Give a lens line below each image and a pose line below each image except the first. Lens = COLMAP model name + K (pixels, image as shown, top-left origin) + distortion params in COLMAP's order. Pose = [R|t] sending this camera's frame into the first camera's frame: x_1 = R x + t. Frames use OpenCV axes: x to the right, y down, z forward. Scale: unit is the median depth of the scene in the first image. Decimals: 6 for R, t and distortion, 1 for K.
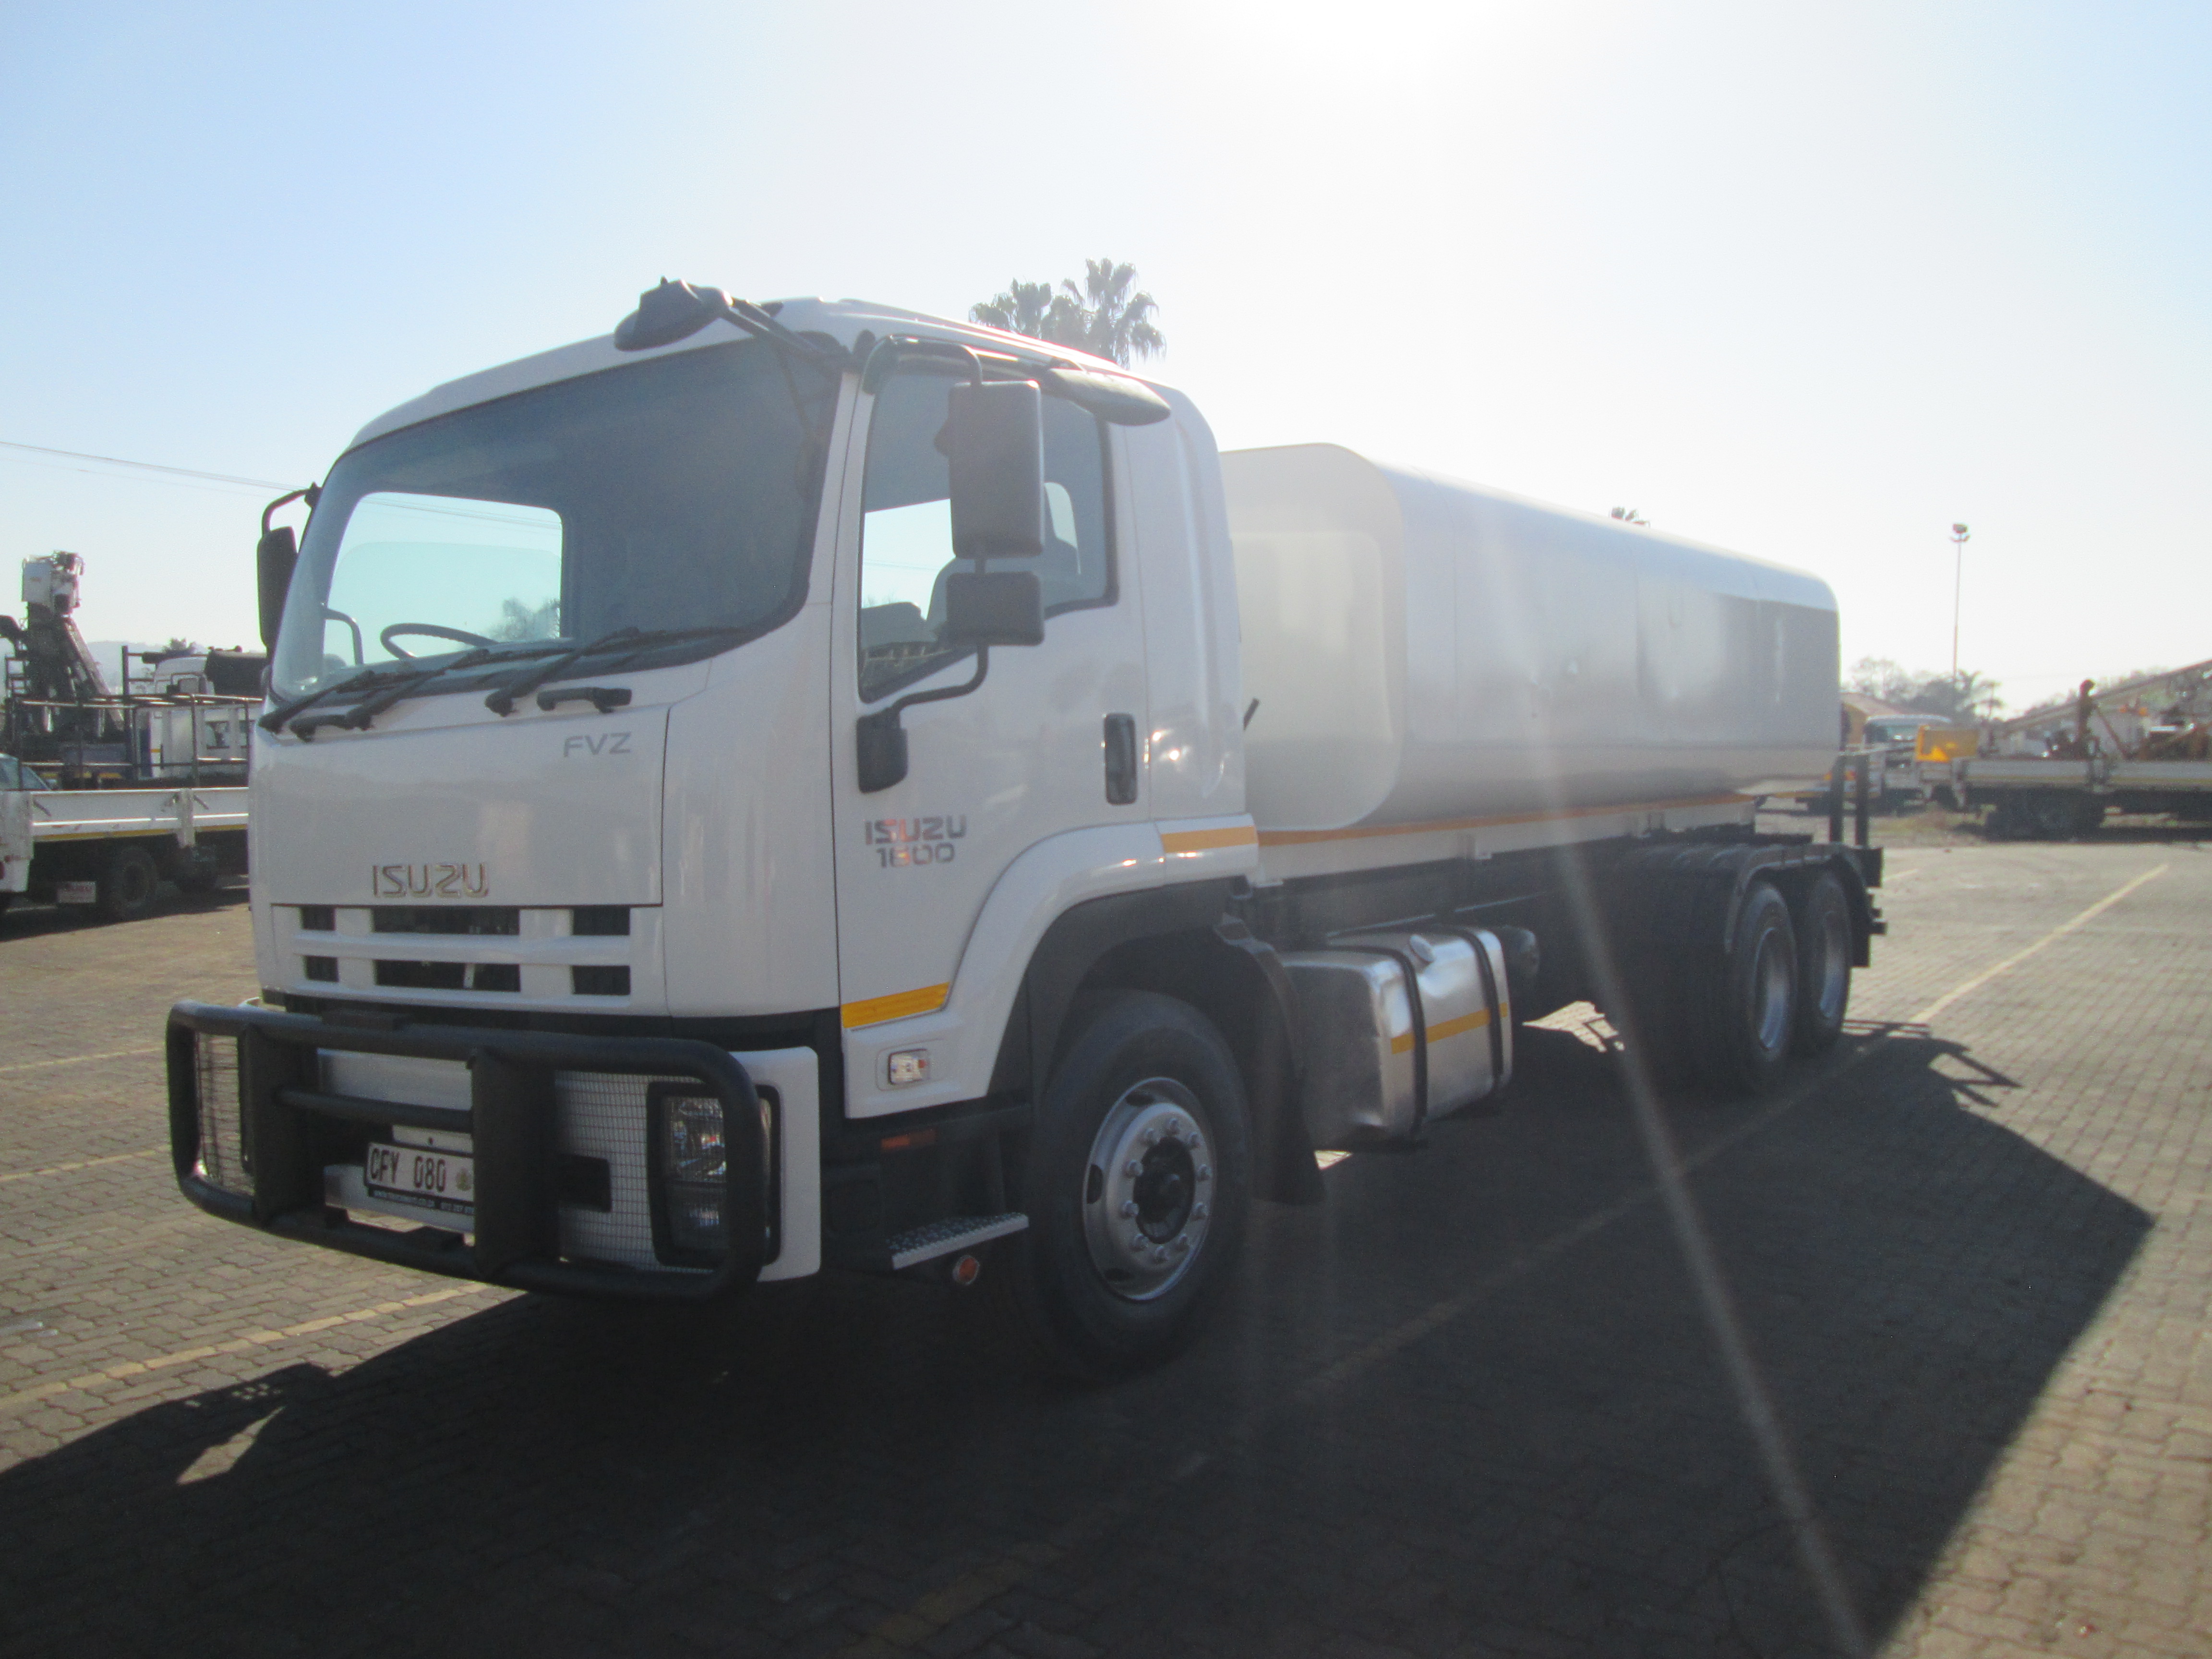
lens RADIAL K [[1799.2, 0, 1106.0], [0, 1799.2, 829.5], [0, 0, 1]] dist [-0.046073, 0.007139]
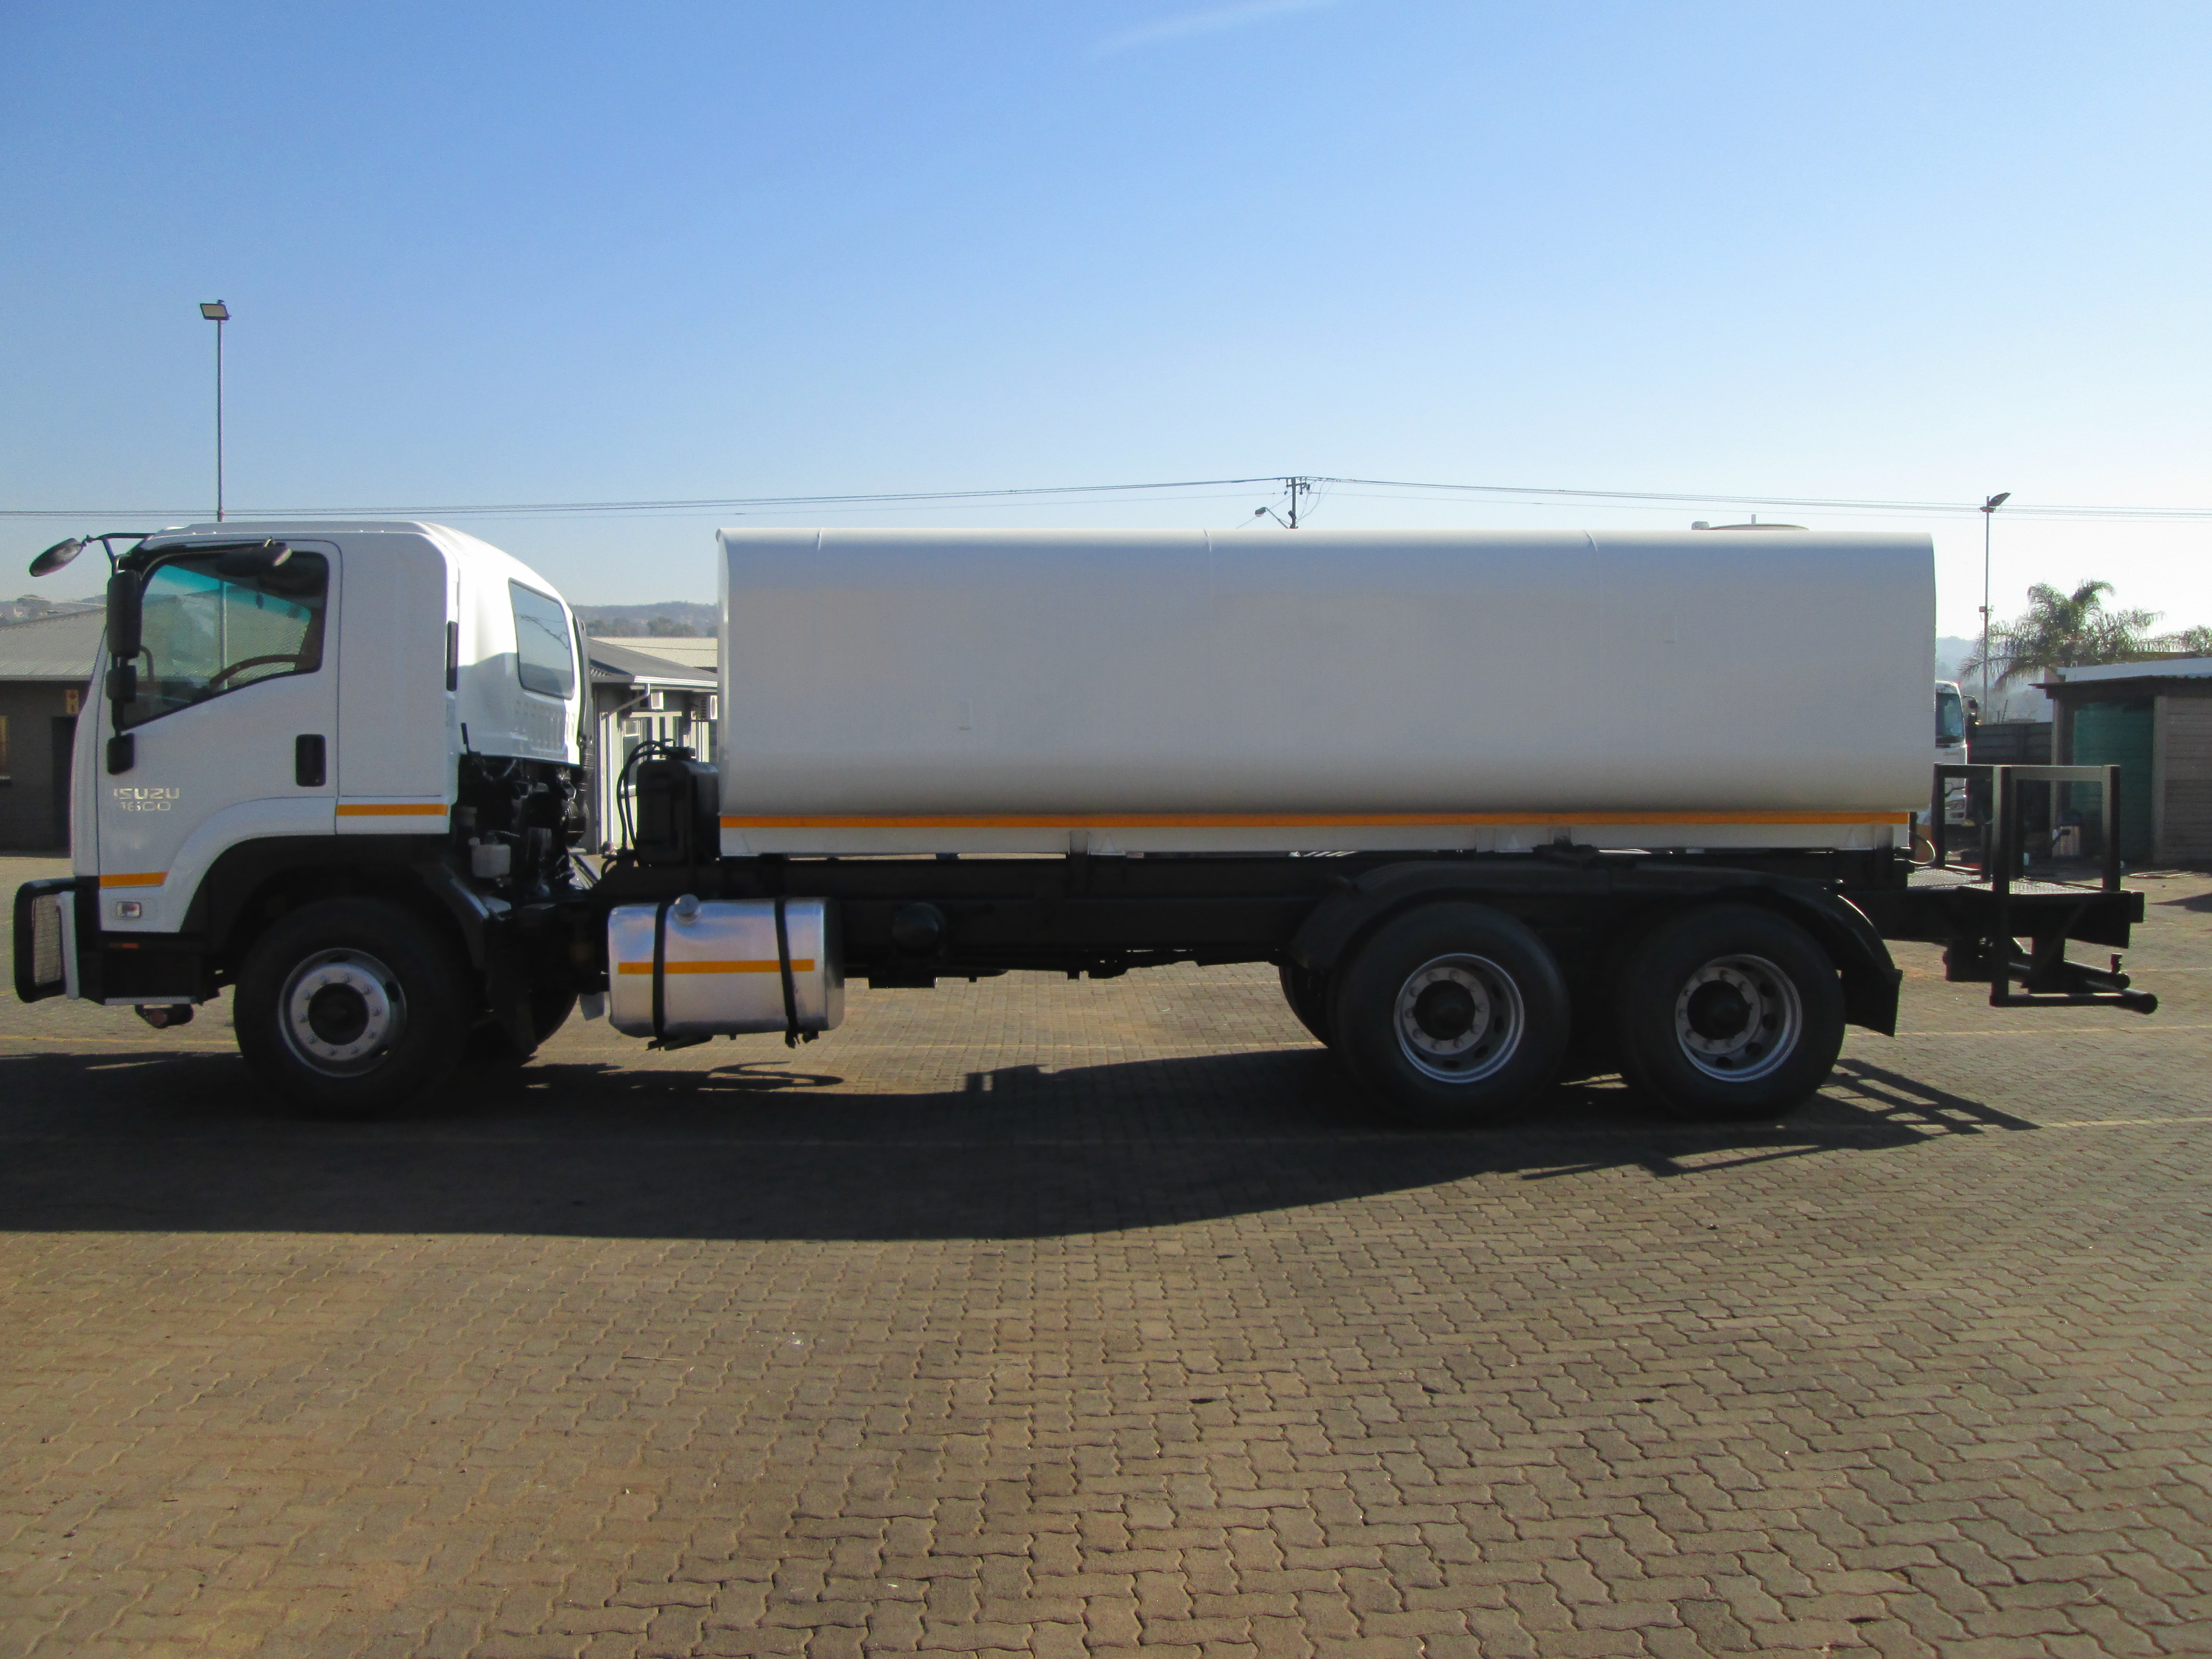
lens RADIAL K [[1799.2, 0, 1106.0], [0, 1799.2, 829.5], [0, 0, 1]] dist [-0.046073, 0.007139]
pose [[0.563789, 0.042836, -0.824807, 2.143486], [-0.038437, 0.998933, 0.025606, -0.052224], [0.825024, 0.017266, 0.564834, 0.762640]]
